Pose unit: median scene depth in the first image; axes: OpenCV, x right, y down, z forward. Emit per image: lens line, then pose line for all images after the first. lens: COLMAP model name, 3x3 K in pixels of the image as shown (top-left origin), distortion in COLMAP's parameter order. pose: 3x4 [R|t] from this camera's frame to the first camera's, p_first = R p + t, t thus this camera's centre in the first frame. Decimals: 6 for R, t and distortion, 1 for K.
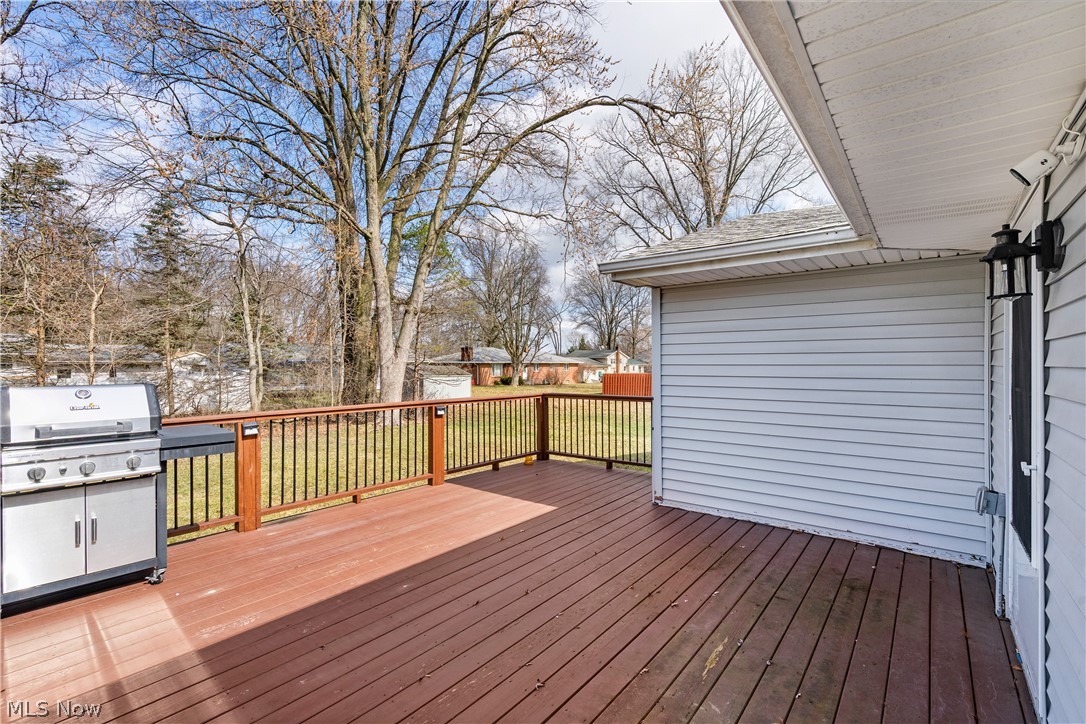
lens RADIAL K [[496.6, 0, 563.8], [0, 496.6, 362.7], [0, 0, 1]] dist [0.001103, 0.000291]
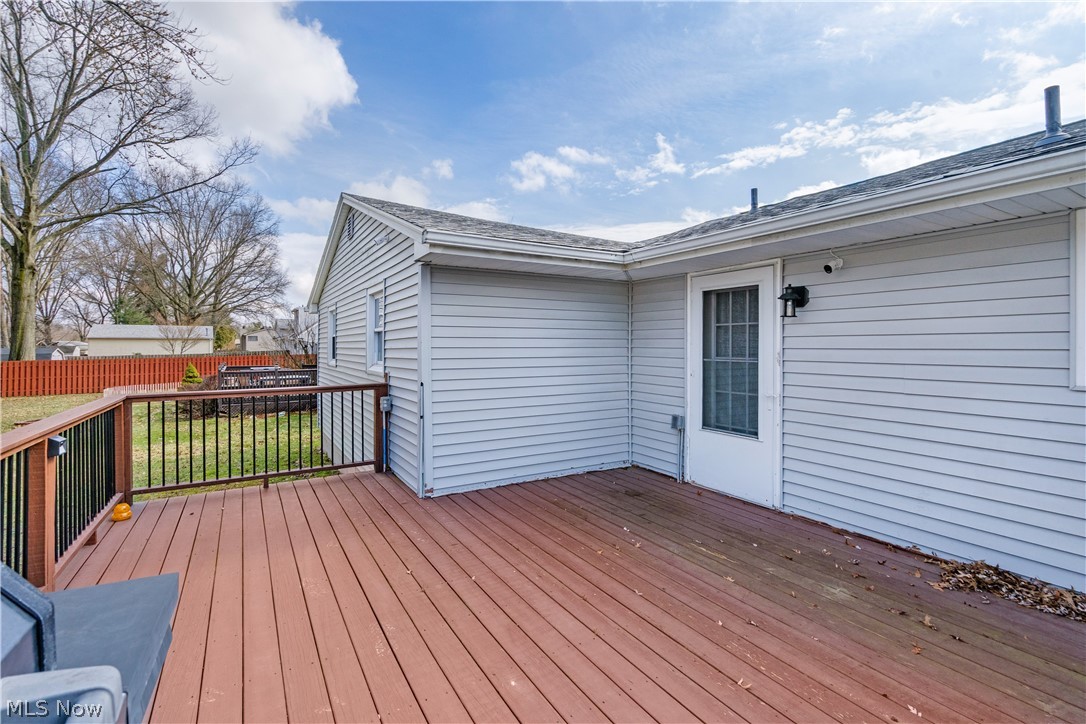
lens RADIAL K [[485.5, 0, 541.4], [0, 485.5, 347.0], [0, 0, 1]] dist [-0.001451, -0.000124]
pose [[0.379230, 0.000693, 0.925302, -0.741195], [-0.002435, 0.999997, 0.000249, 0.002456], [-0.925299, -0.002347, 0.379230, 0.593040]]
